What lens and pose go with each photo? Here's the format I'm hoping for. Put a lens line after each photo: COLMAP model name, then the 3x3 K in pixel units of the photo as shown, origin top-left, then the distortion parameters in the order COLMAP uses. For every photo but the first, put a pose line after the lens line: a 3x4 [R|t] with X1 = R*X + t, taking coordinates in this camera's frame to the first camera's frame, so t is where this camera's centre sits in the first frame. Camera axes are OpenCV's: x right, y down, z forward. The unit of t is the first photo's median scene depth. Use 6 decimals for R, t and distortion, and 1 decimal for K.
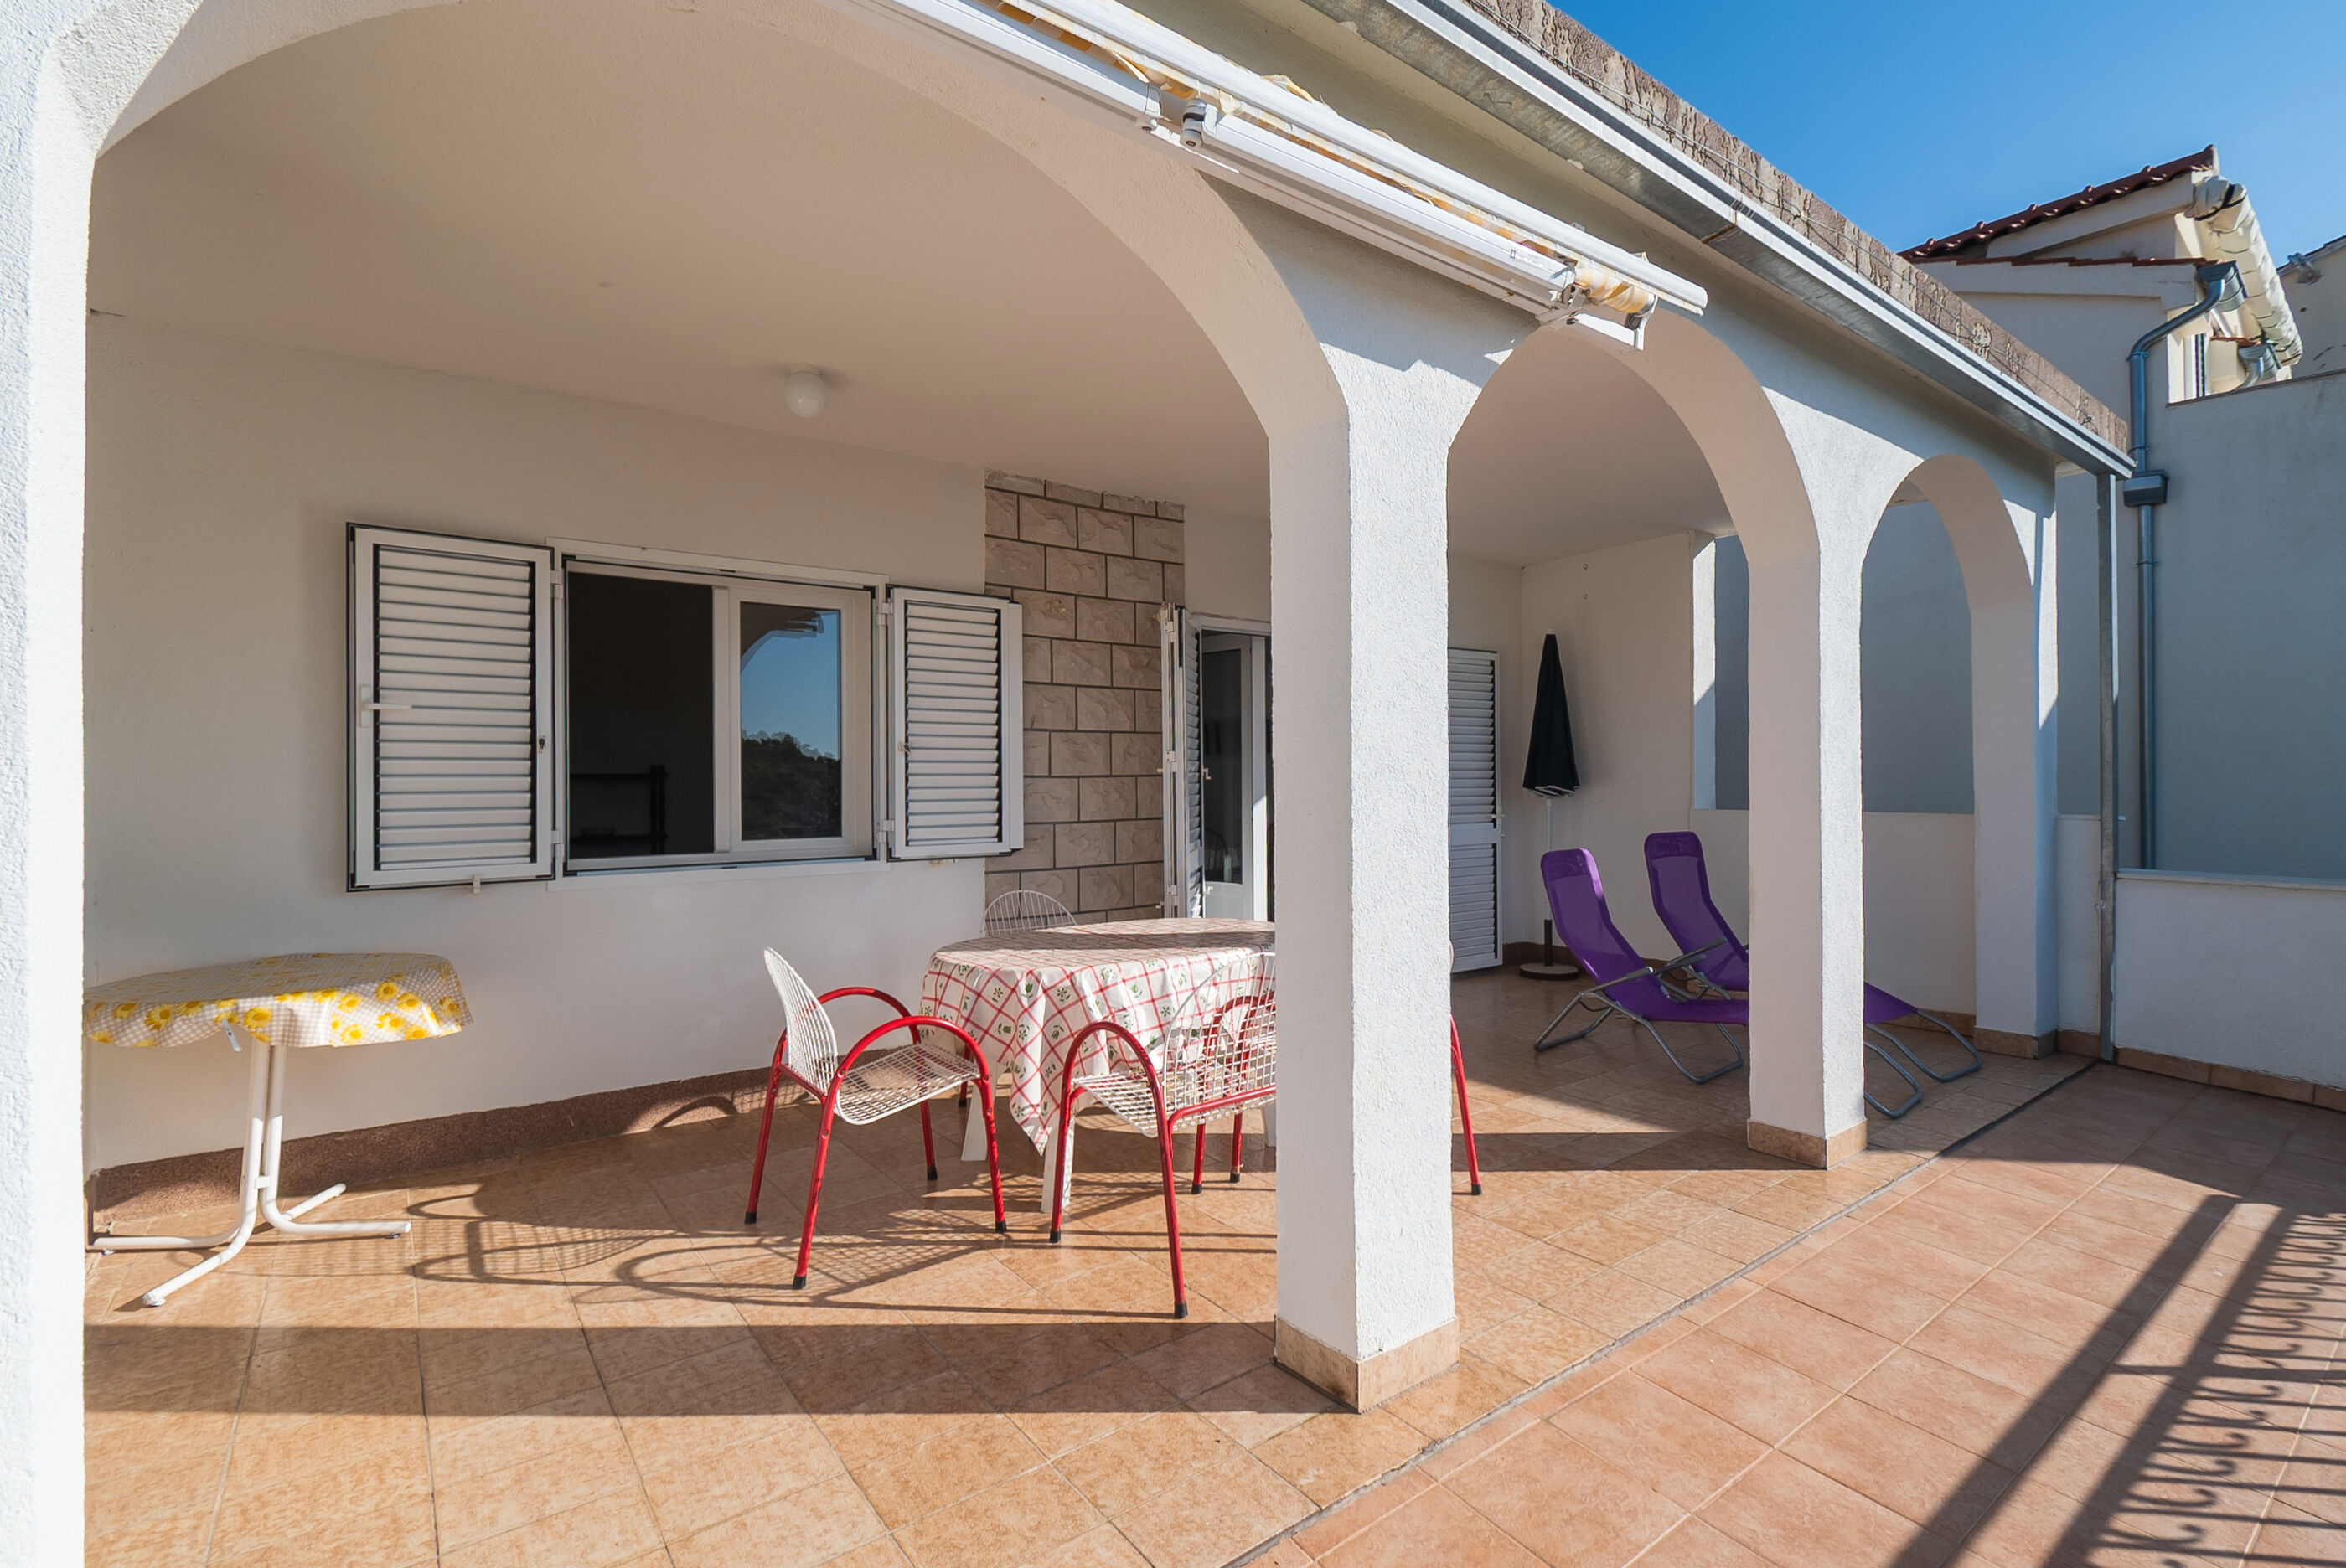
lens RADIAL K [[1050.4, 0, 1179.5], [0, 1050.4, 790.7], [0, 0, 1]] dist [0.005972, -0.009316]
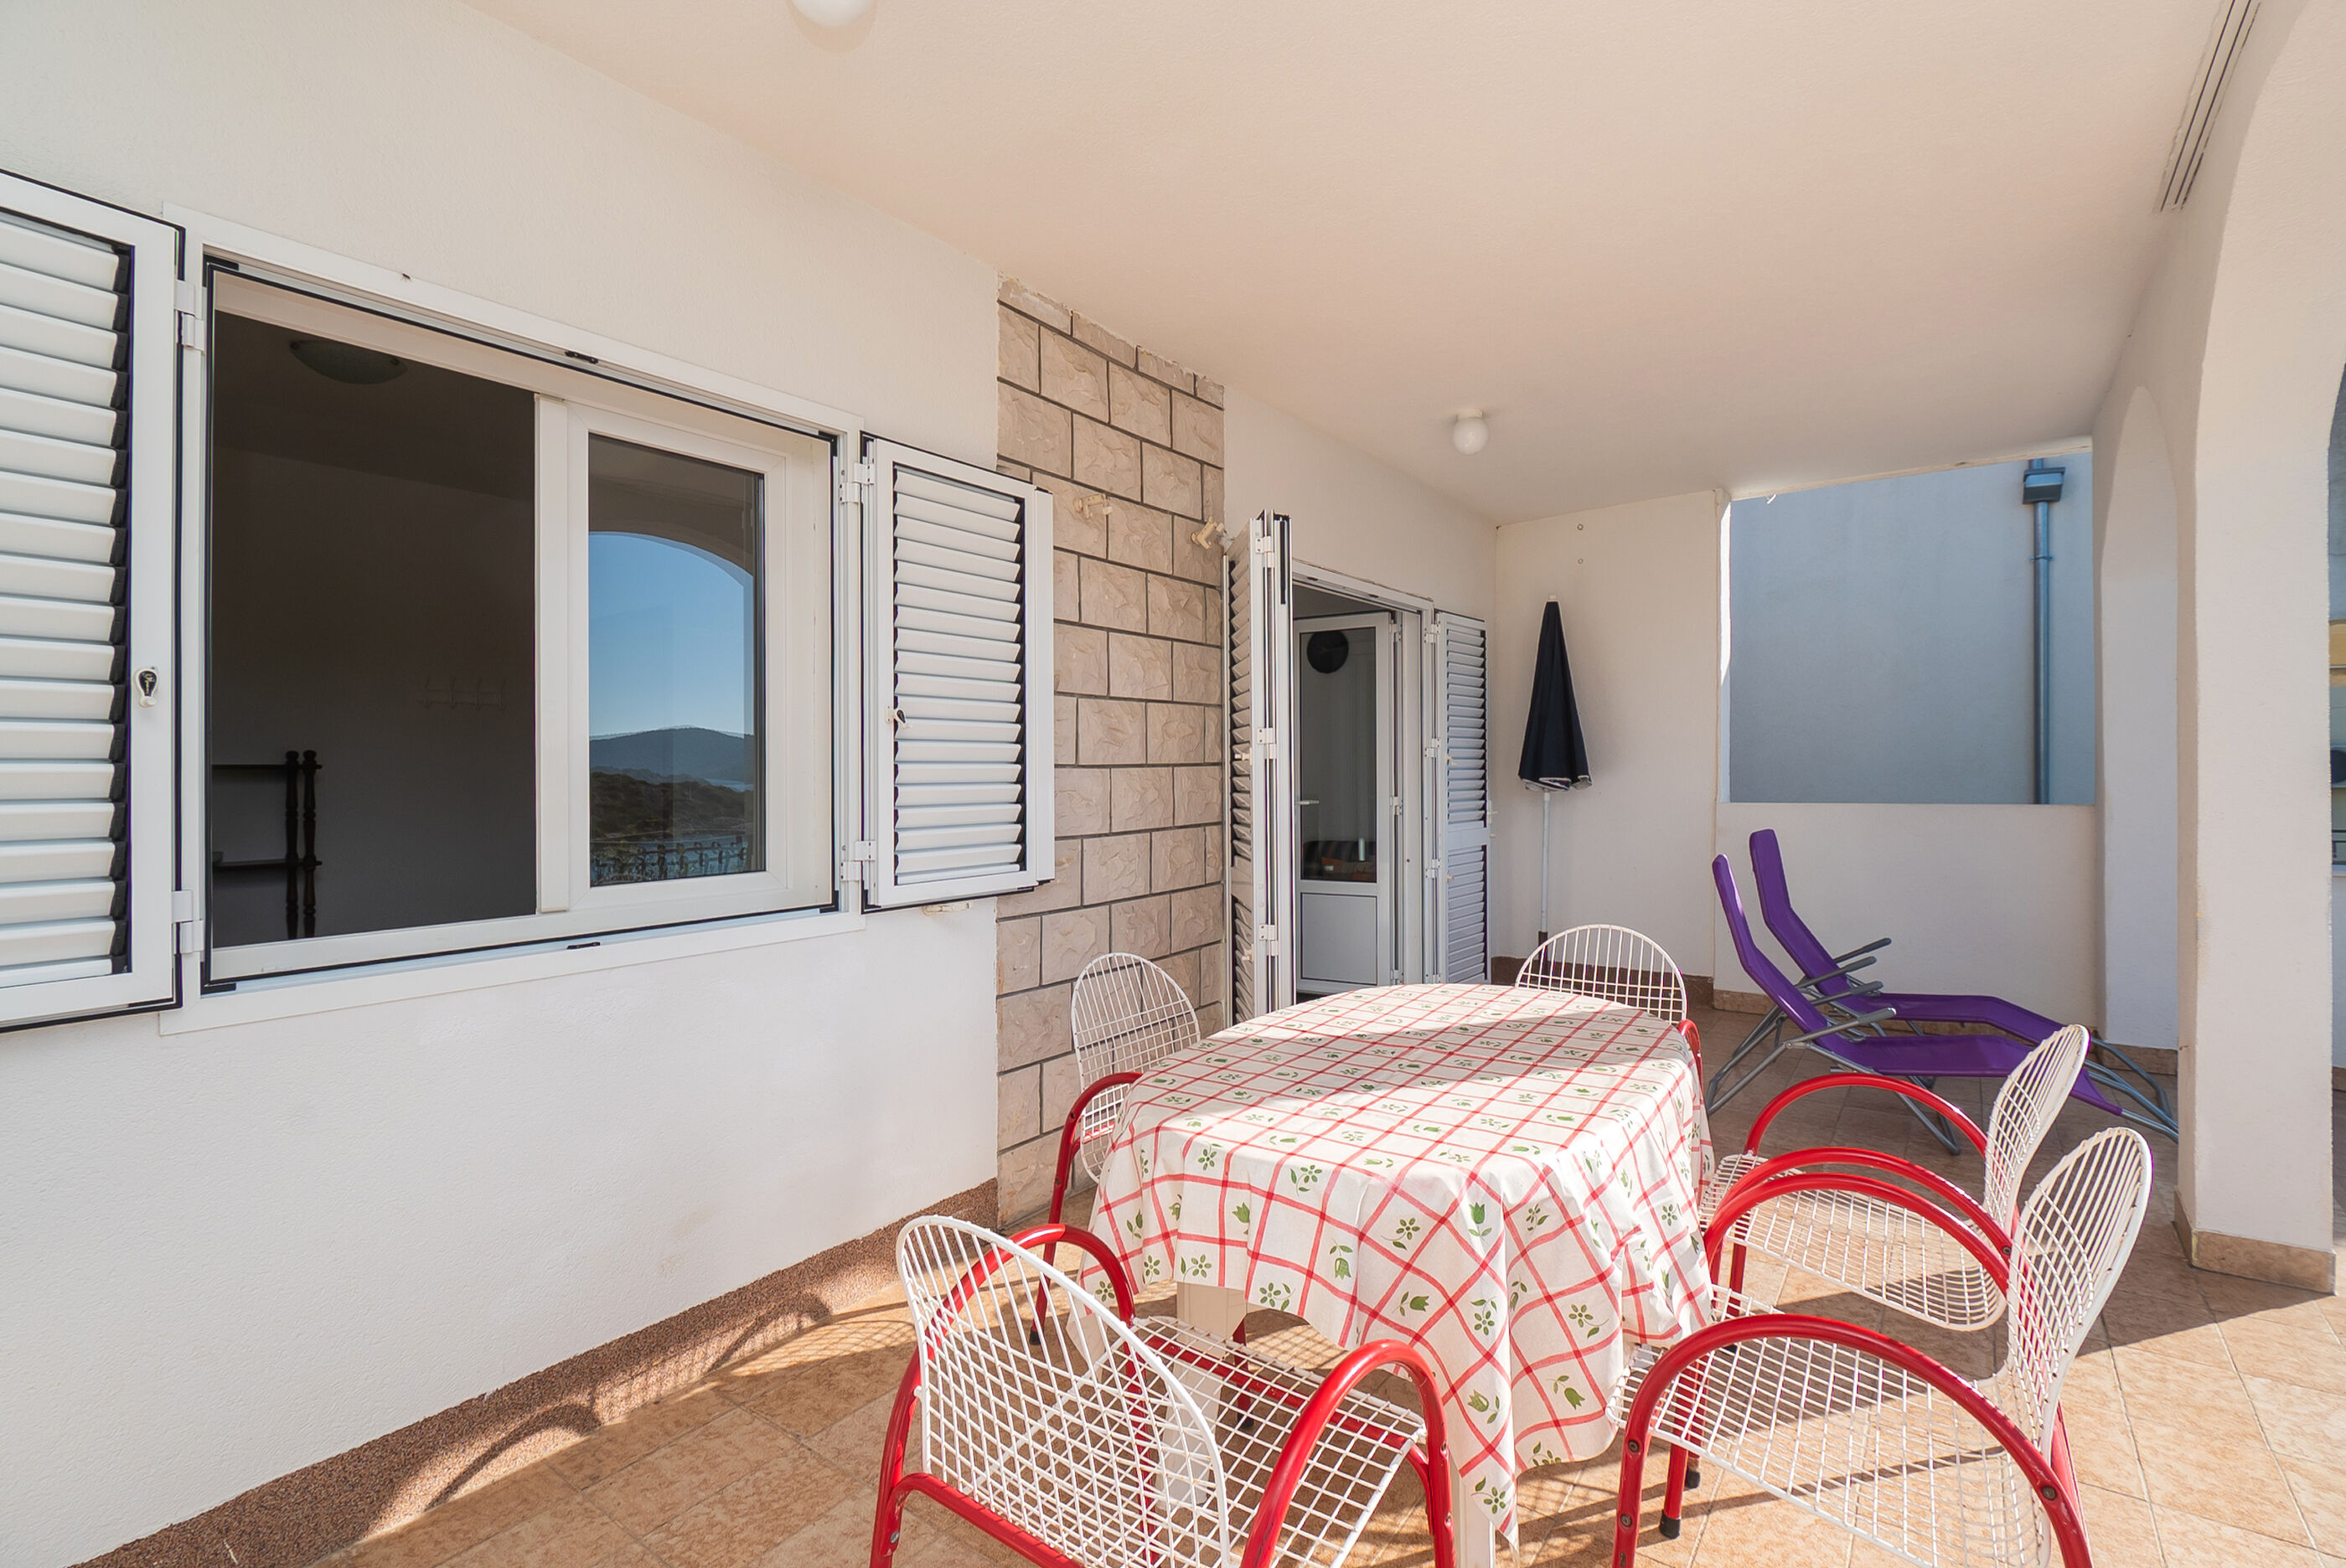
lens RADIAL K [[1050.4, 0, 1194.9], [0, 1050.4, 774.8], [0, 0, 1]] dist [0.005972, -0.009316]
pose [[0.959196, -0.004241, 0.282710, -0.266672], [0.007038, 0.999936, -0.008878, -0.001967], [-0.282654, 0.010505, 0.959164, 0.397382]]
